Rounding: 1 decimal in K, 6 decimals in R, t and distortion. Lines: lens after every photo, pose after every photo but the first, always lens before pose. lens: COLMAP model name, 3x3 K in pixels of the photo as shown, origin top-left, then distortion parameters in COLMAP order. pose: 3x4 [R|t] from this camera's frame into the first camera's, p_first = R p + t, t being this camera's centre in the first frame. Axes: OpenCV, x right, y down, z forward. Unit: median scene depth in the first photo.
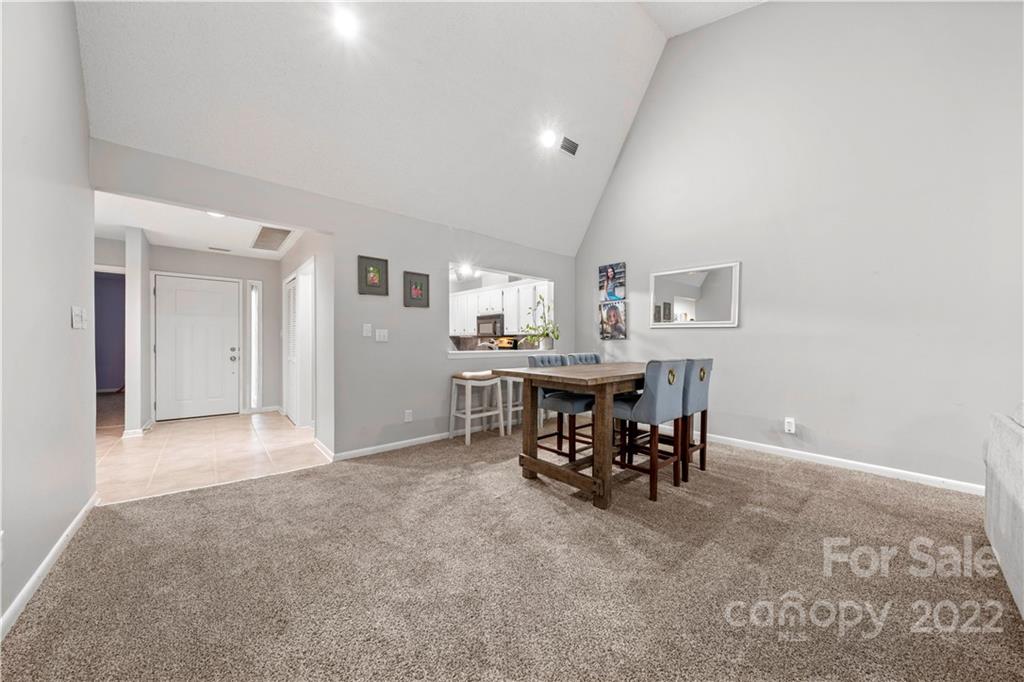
lens RADIAL K [[355.0, 0, 510.5], [0, 355.0, 336.4], [0, 0, 1]] dist [-0.000793, 0.000015]
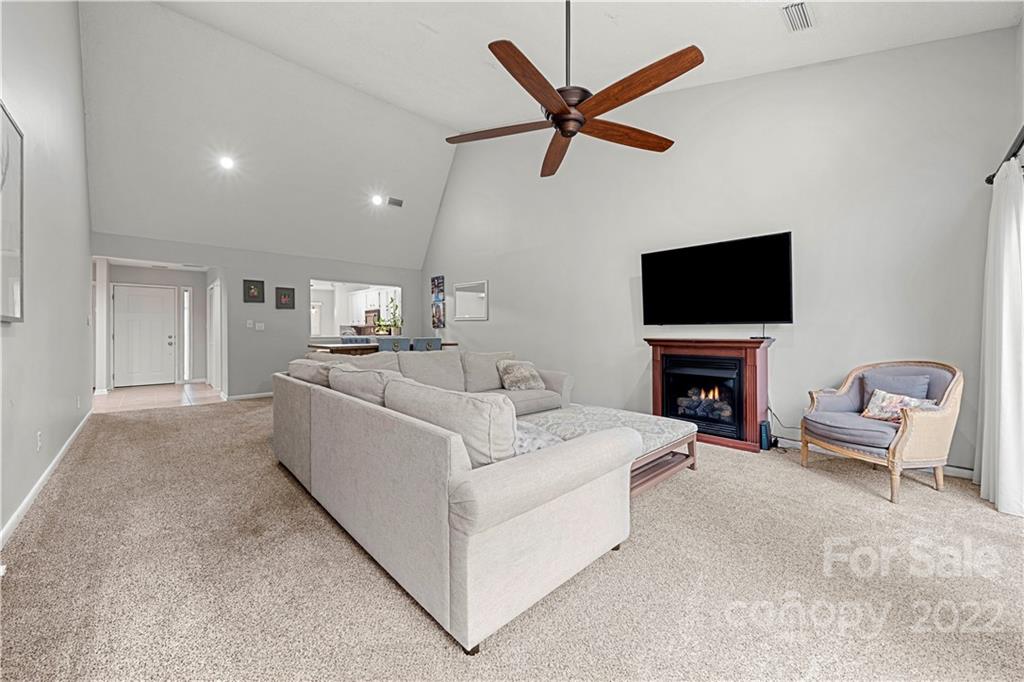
lens RADIAL K [[384.1, 0, 508.1], [0, 384.1, 320.9], [0, 0, 1]] dist [0.001763, -0.003219]
pose [[0.999133, -0.007255, 0.040989, 0.516457], [0.007672, 0.999920, -0.010013, -0.002093], [-0.040913, 0.010319, 0.999109, -0.600930]]
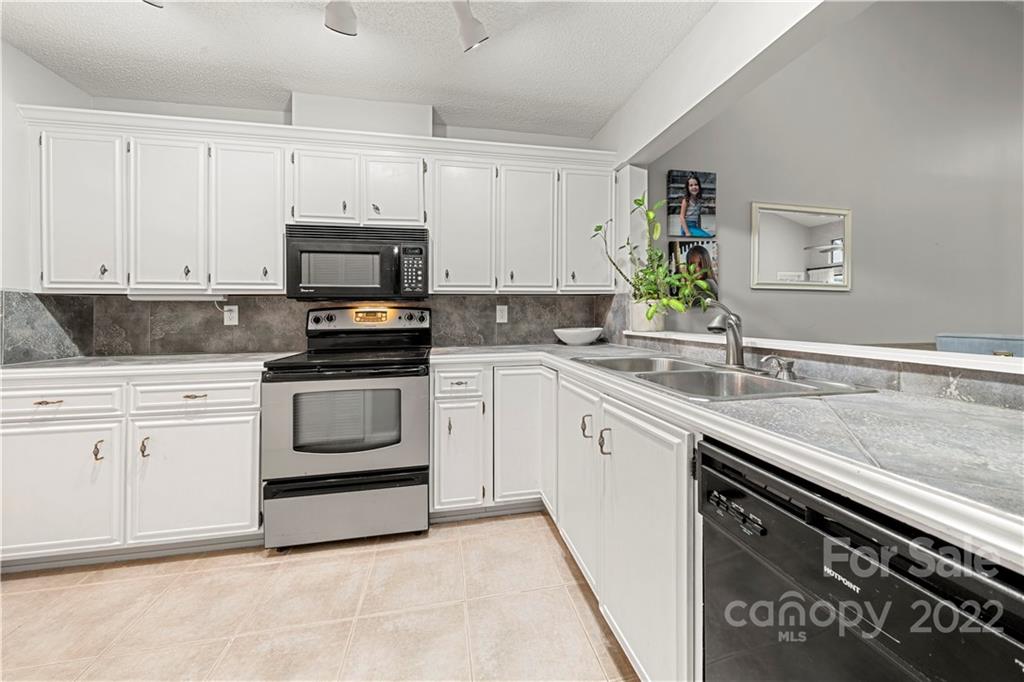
lens RADIAL K [[355.1, 0, 506.7], [0, 355.1, 307.6], [0, 0, 1]] dist [-0.001265, -0.000124]
pose [[0.501779, 0.005133, 0.864981, -0.345124], [-0.003334, 0.999986, -0.004000, 0.013064], [-0.864989, -0.000876, 0.501789, 0.984790]]
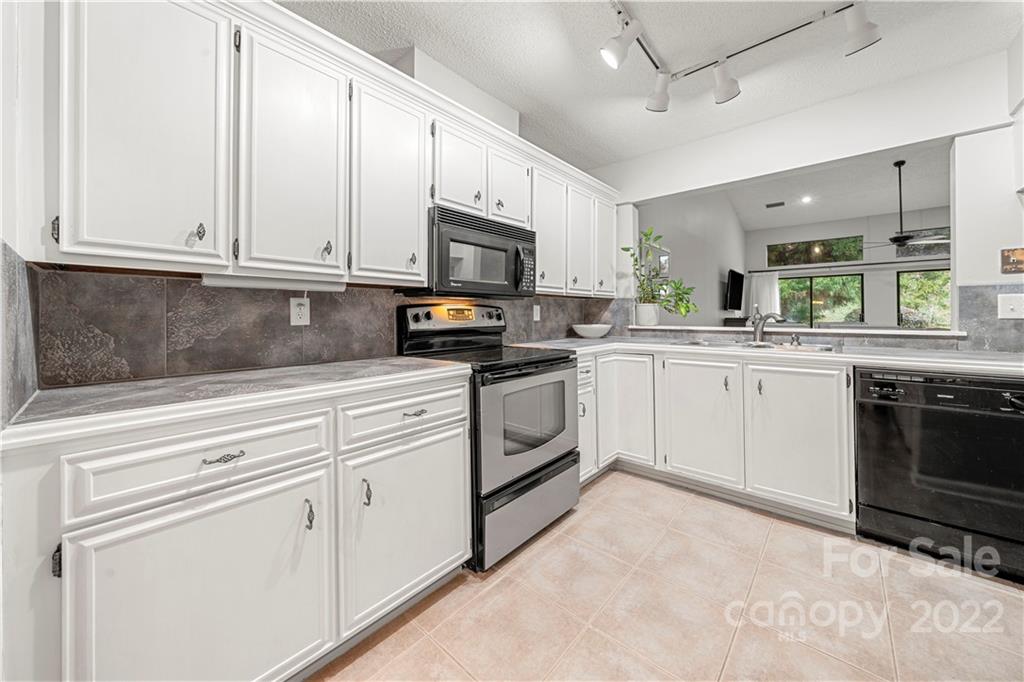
lens RADIAL K [[364.5, 0, 512.2], [0, 364.5, 307.5], [0, 0, 1]] dist [0.000333, 0.000024]
pose [[-0.122892, 0.011447, 0.992354, -0.477668], [-0.014902, 0.999799, -0.013378, 0.019973], [-0.992308, -0.016432, -0.122696, 1.357180]]
